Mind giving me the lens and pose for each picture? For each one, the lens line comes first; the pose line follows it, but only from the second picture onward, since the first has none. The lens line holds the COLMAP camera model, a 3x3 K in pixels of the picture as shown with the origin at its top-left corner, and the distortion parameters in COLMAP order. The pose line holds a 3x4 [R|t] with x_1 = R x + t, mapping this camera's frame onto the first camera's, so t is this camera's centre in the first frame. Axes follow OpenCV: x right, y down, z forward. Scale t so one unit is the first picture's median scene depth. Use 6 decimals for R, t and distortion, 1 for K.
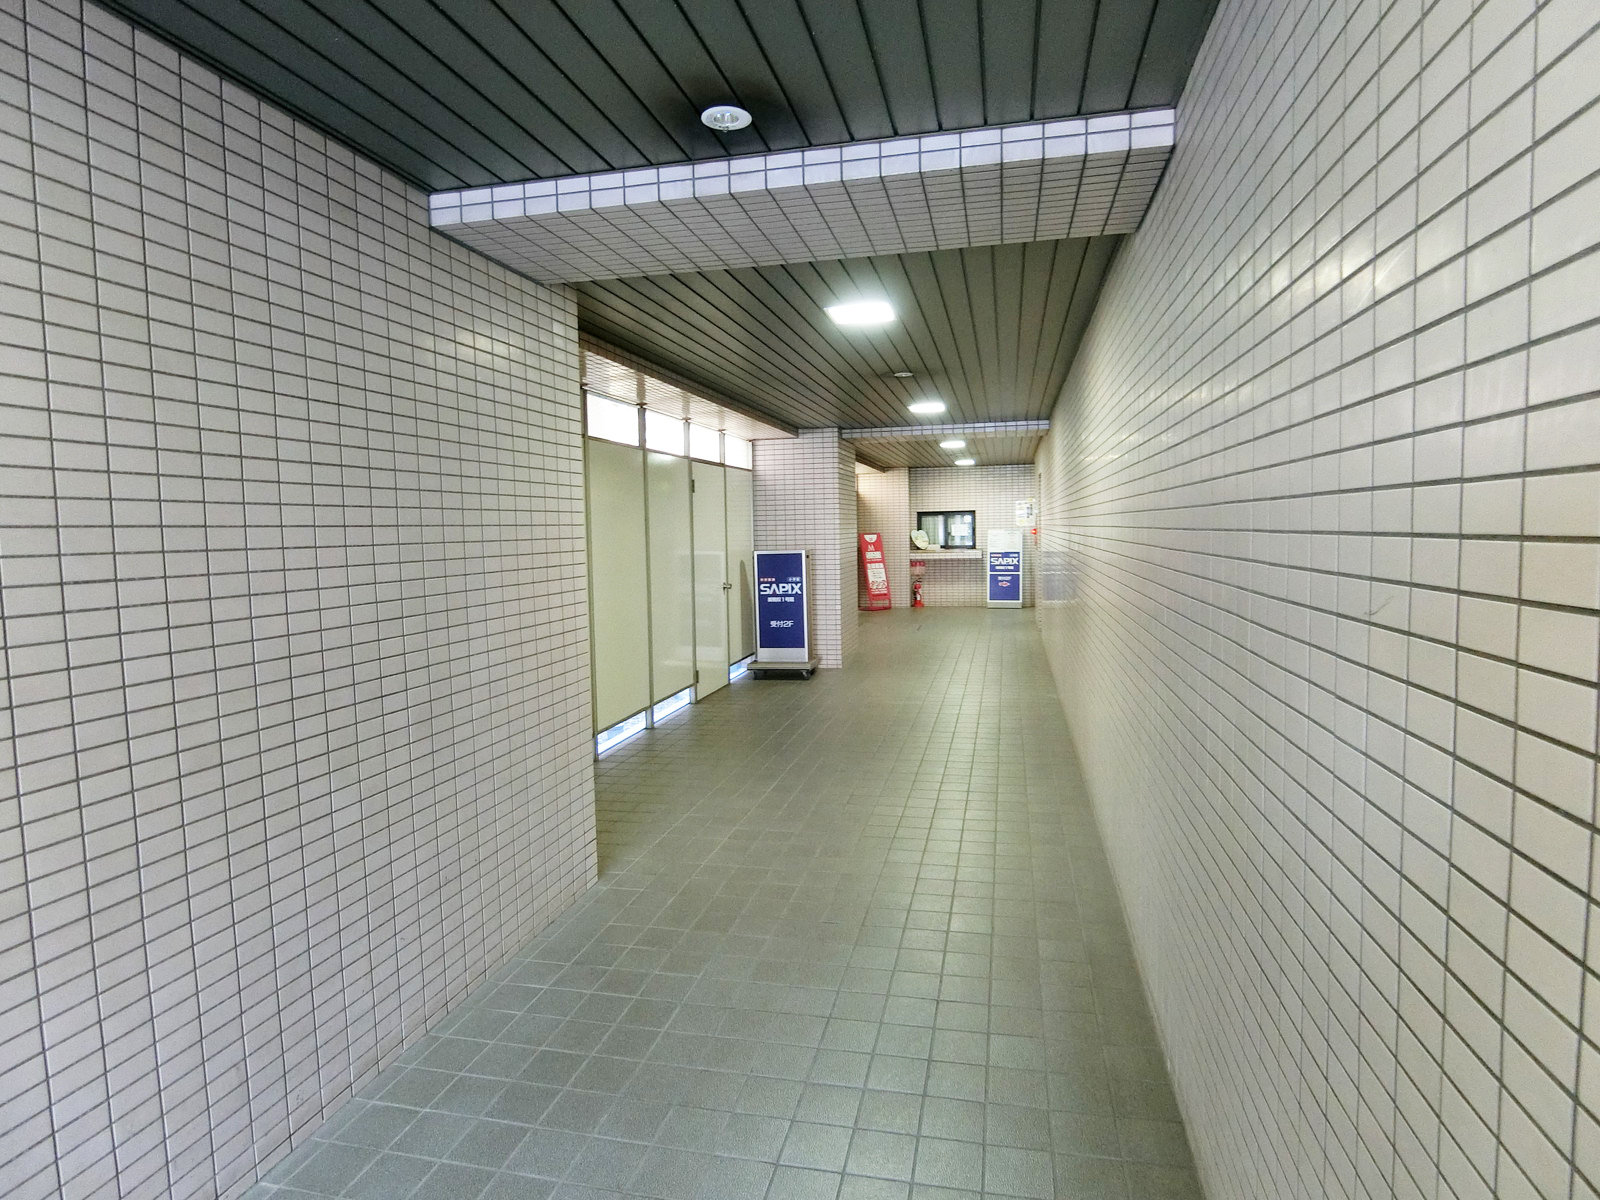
lens RADIAL K [[885.7, 0, 800.9], [0, 885.7, 598.1], [0, 0, 1]] dist [0.001592, -0.000087]
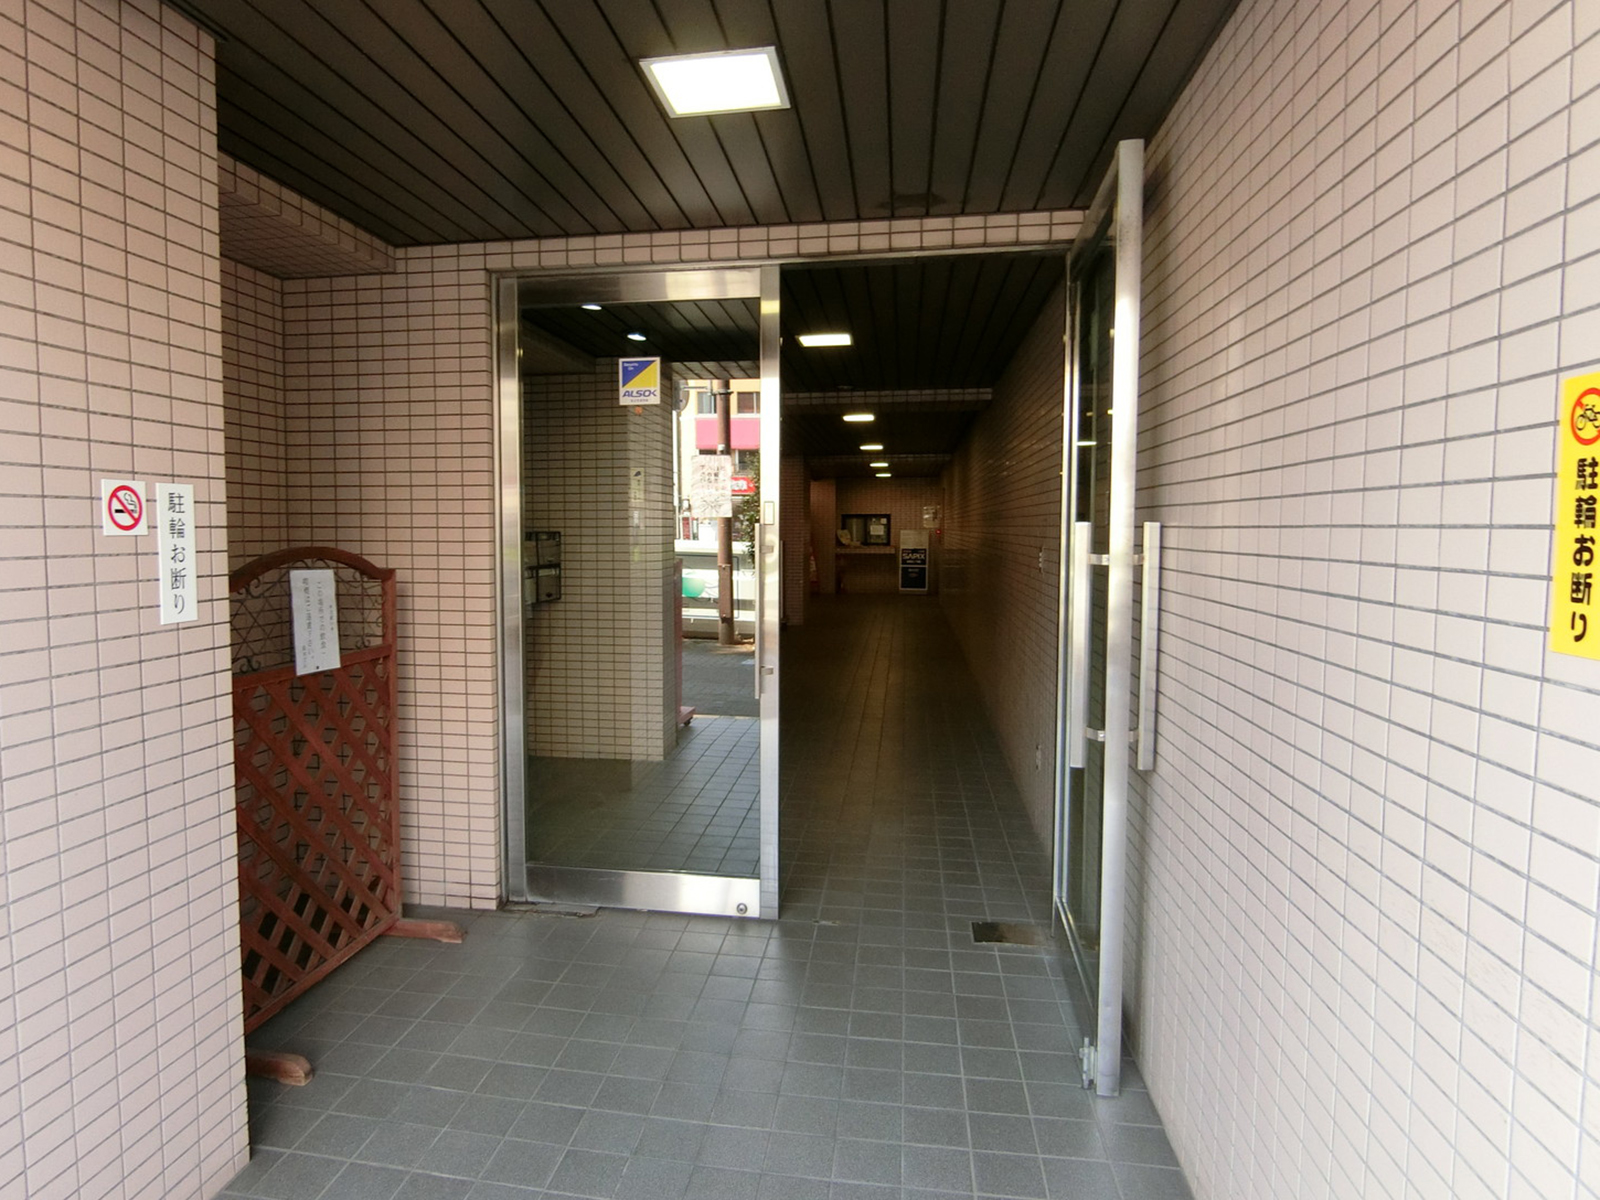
lens RADIAL K [[885.7, 0, 796.5], [0, 885.7, 594.9], [0, 0, 1]] dist [0.001592, -0.000087]
pose [[0.994718, 0.012106, 0.101932, -0.050885], [-0.011968, 0.999926, -0.001965, 0.014895], [-0.101949, 0.000735, 0.994789, -0.182308]]
